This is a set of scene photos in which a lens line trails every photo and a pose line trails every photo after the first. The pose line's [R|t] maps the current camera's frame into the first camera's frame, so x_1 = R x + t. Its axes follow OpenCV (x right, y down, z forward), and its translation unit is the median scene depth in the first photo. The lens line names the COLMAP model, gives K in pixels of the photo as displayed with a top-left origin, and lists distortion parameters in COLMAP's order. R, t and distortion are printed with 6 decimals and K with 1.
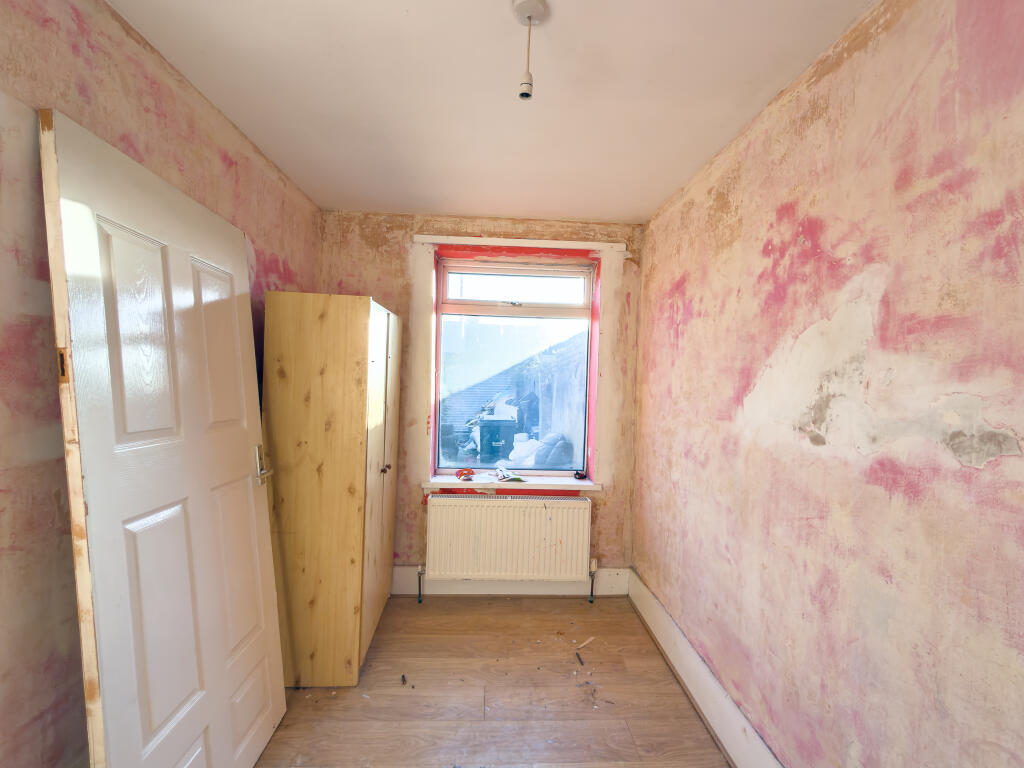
lens RADIAL K [[417.2, 0, 512.0], [0, 417.2, 384.0], [0, 0, 1]] dist [-0.000231, -0.000626]
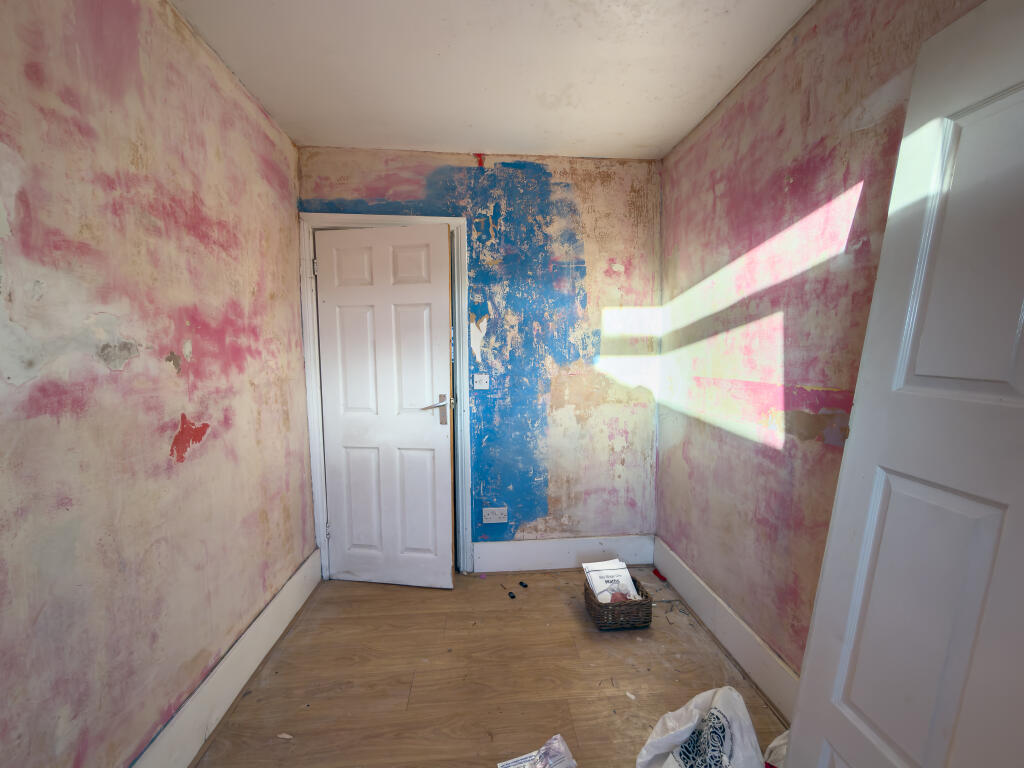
lens RADIAL K [[417.2, 0, 512.0], [0, 417.2, 384.0], [0, 0, 1]] dist [-0.000231, -0.000626]
pose [[-0.999435, -0.016271, -0.029416, -0.093380], [-0.018982, 0.995357, 0.094362, 0.082787], [0.027744, 0.094867, -0.995103, 2.051826]]
